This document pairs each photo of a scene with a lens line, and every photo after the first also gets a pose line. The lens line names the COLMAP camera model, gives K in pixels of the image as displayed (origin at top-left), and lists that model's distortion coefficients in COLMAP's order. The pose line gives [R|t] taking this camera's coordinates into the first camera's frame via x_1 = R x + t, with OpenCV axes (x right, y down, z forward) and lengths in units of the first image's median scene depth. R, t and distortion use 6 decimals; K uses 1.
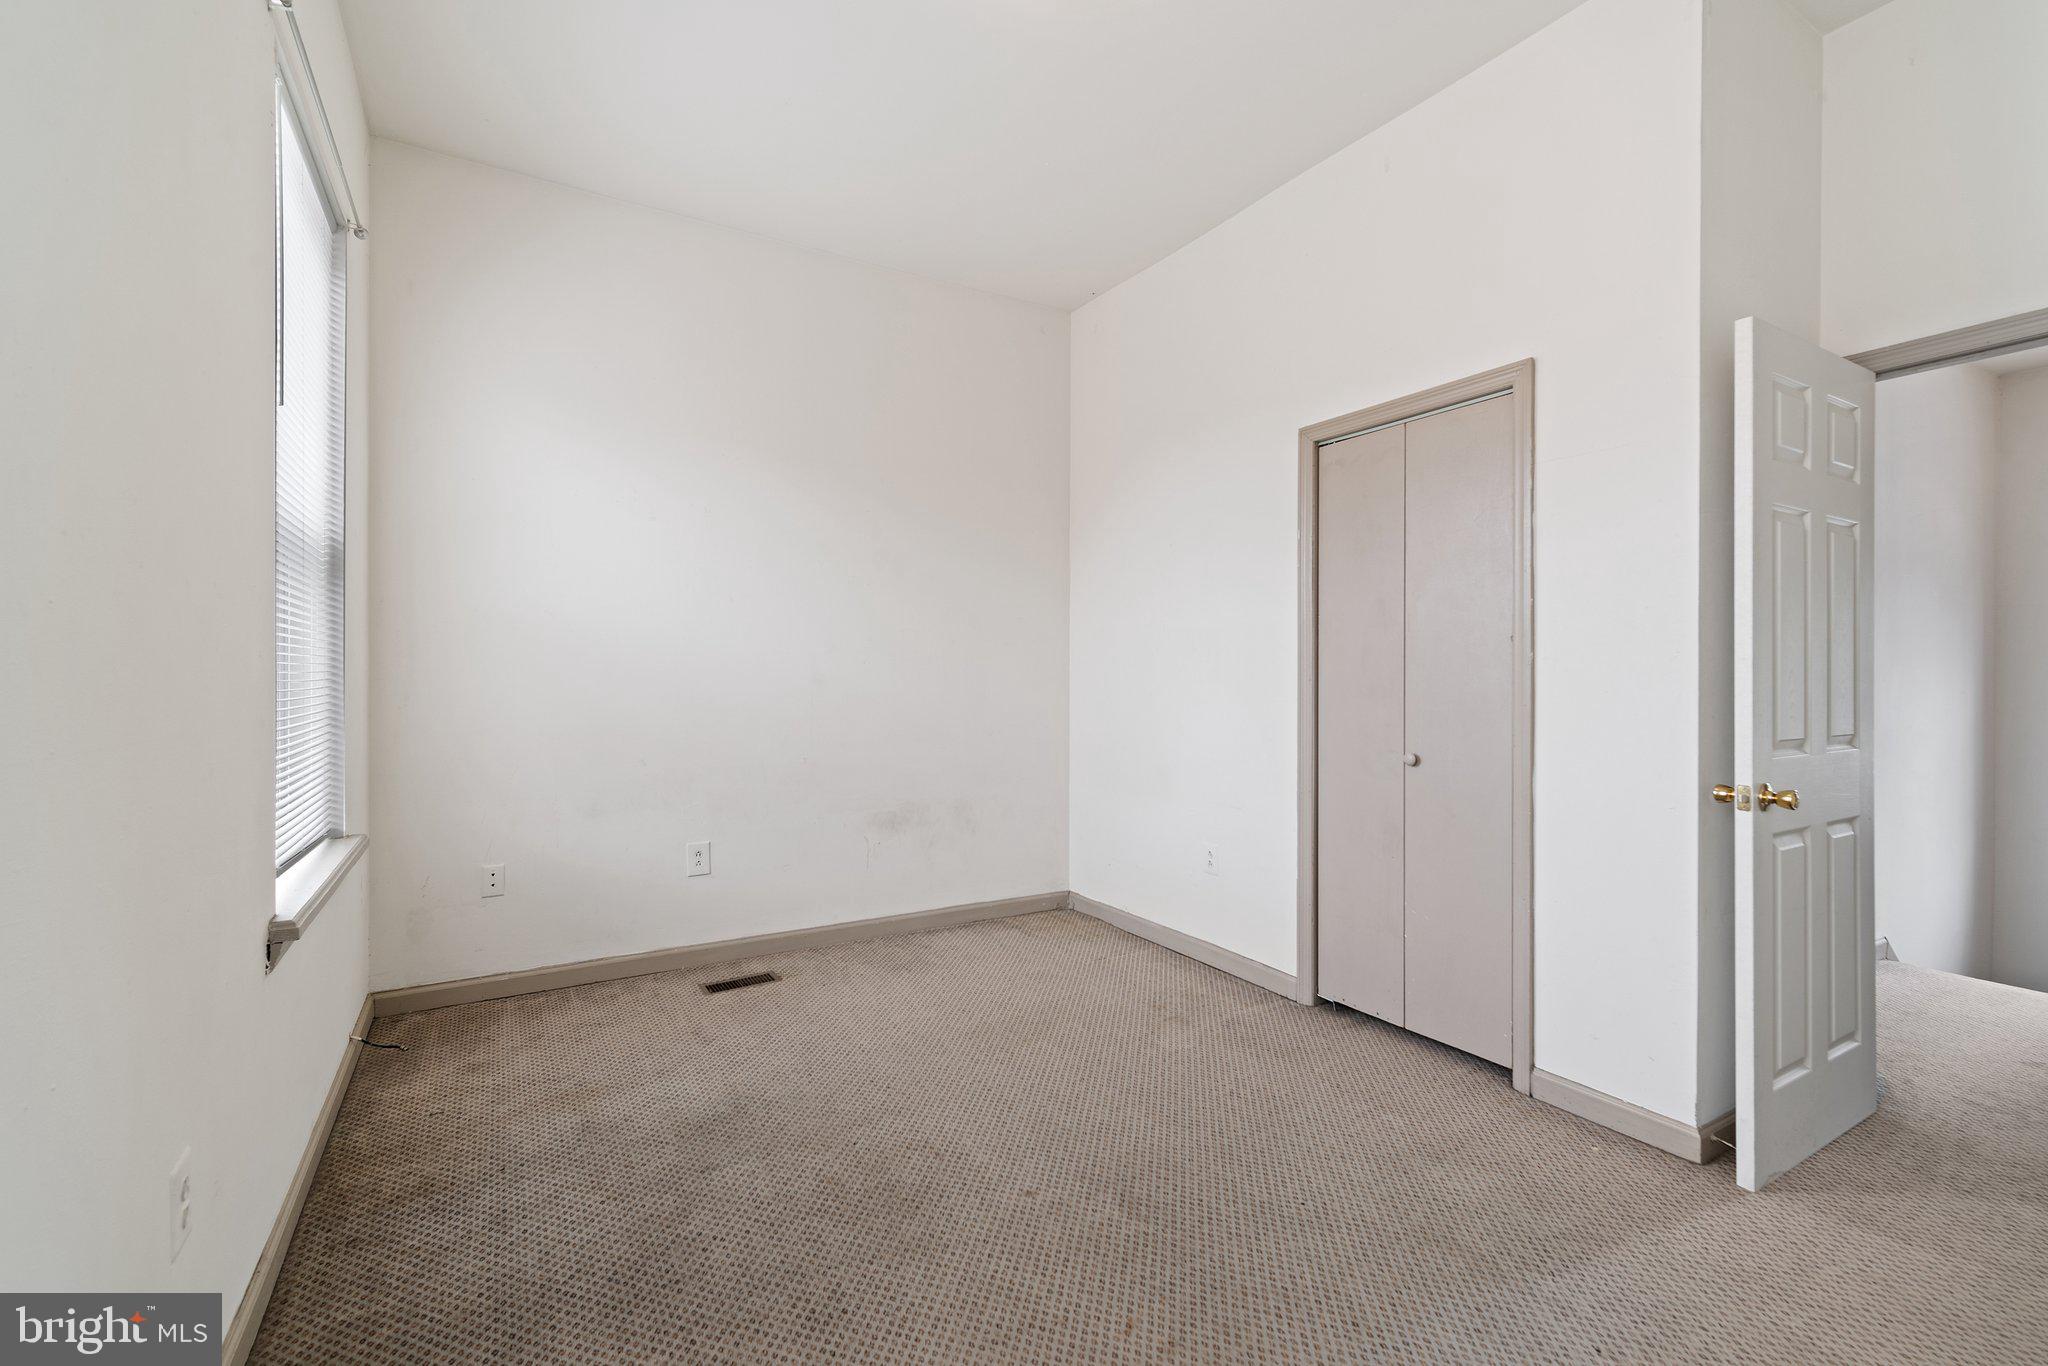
lens RADIAL K [[884.9, 0, 1020.1], [0, 884.9, 673.3], [0, 0, 1]] dist [0.002503, 0.001172]
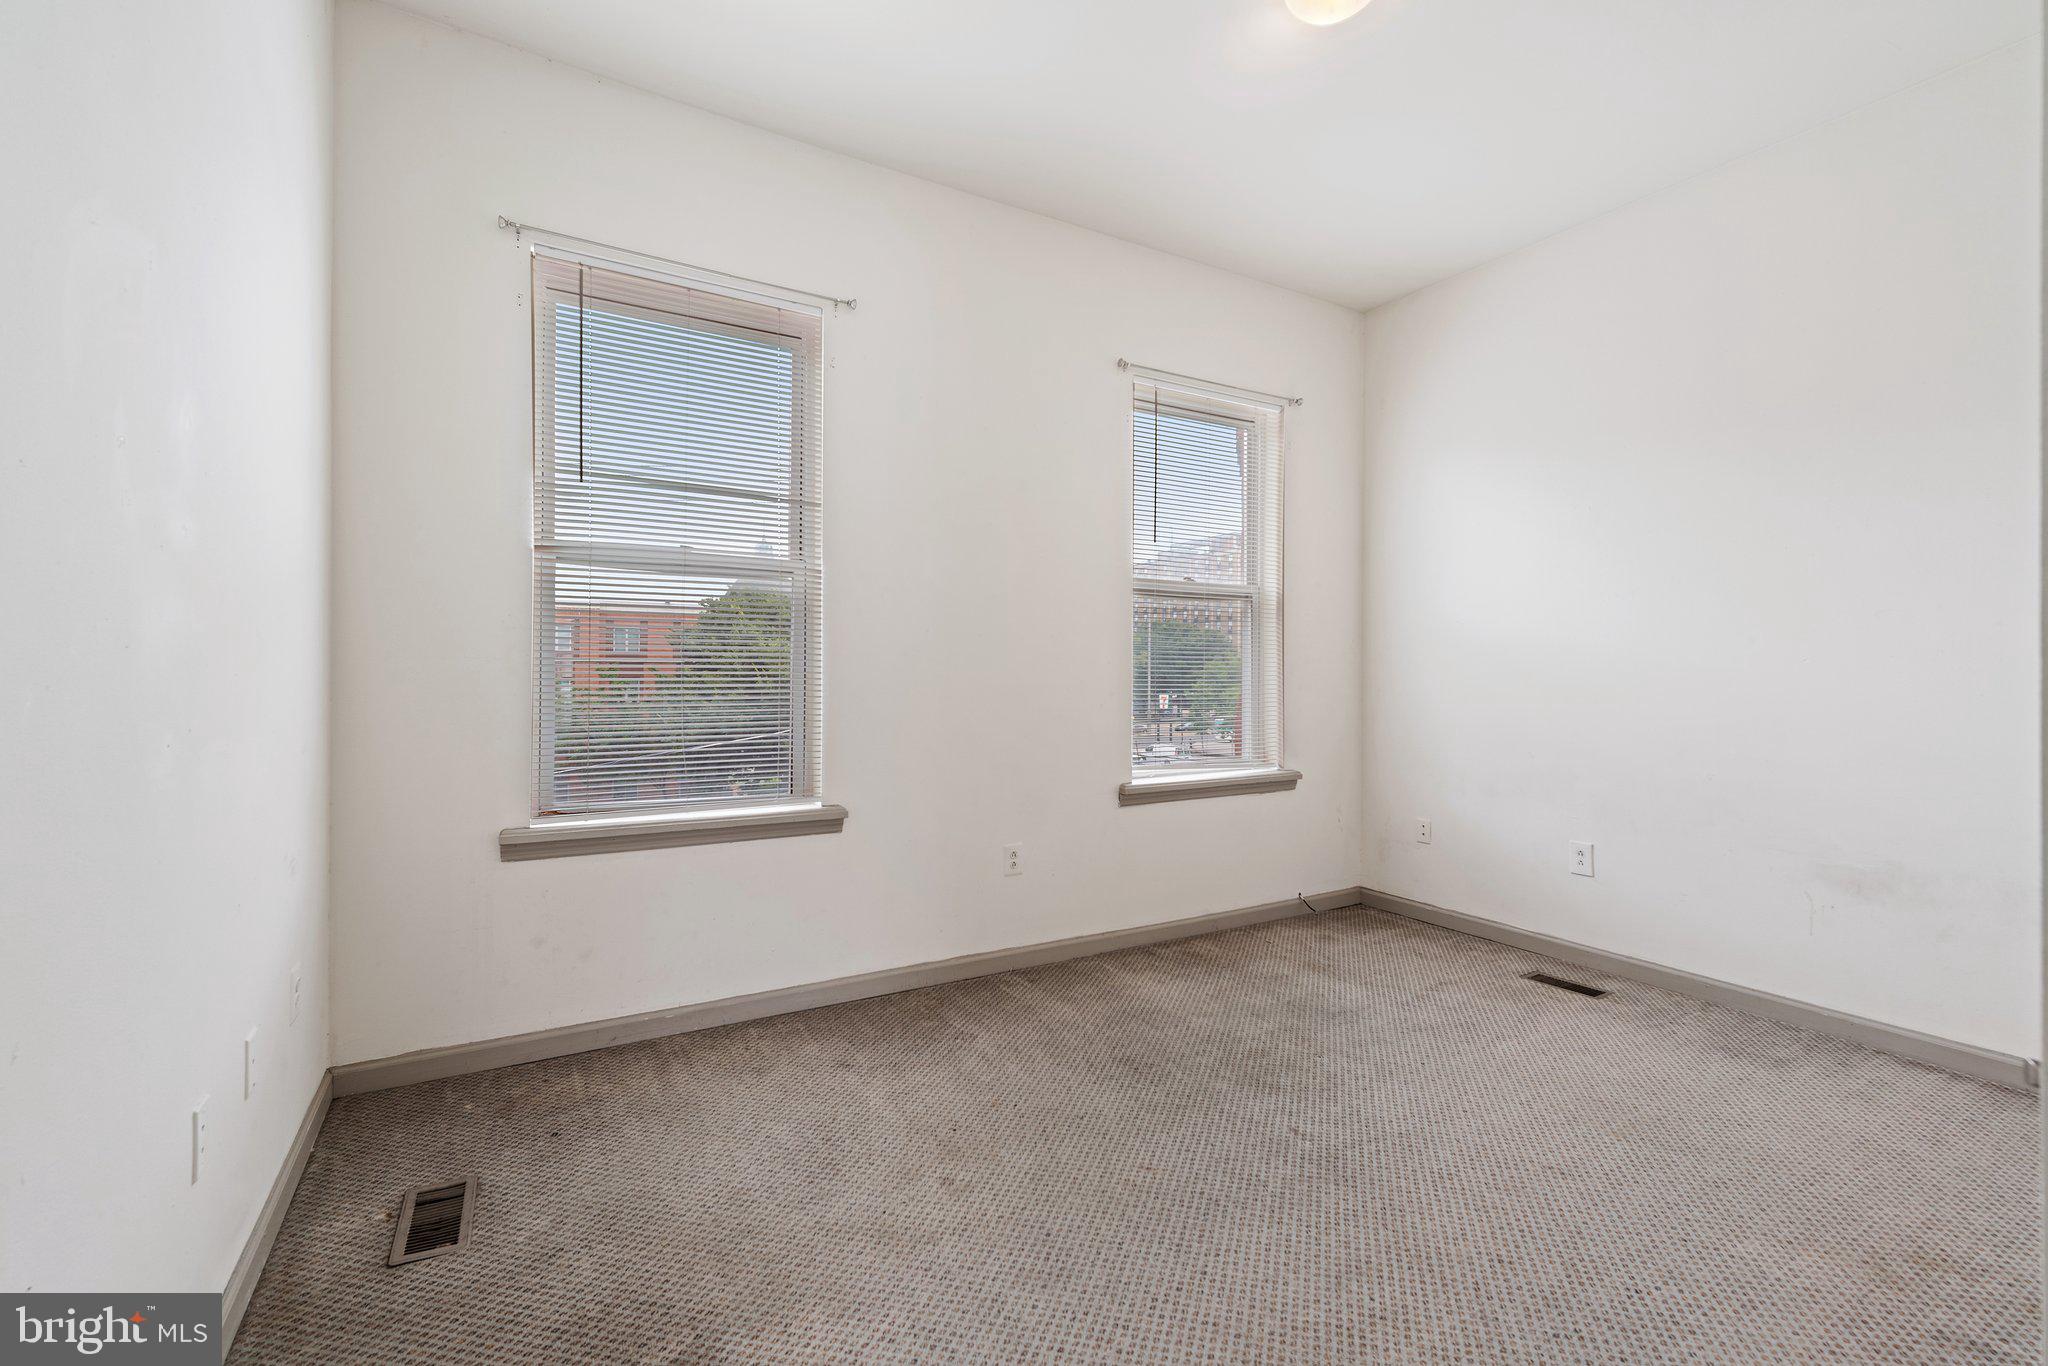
lens RADIAL K [[884.9, 0, 1020.2], [0, 884.9, 676.2], [0, 0, 1]] dist [0.002503, 0.001172]
pose [[-0.010683, 0.004982, -0.999931, 0.703956], [-0.010211, 0.999935, 0.005091, 0.005208], [0.999891, 0.010264, -0.010632, 0.408848]]
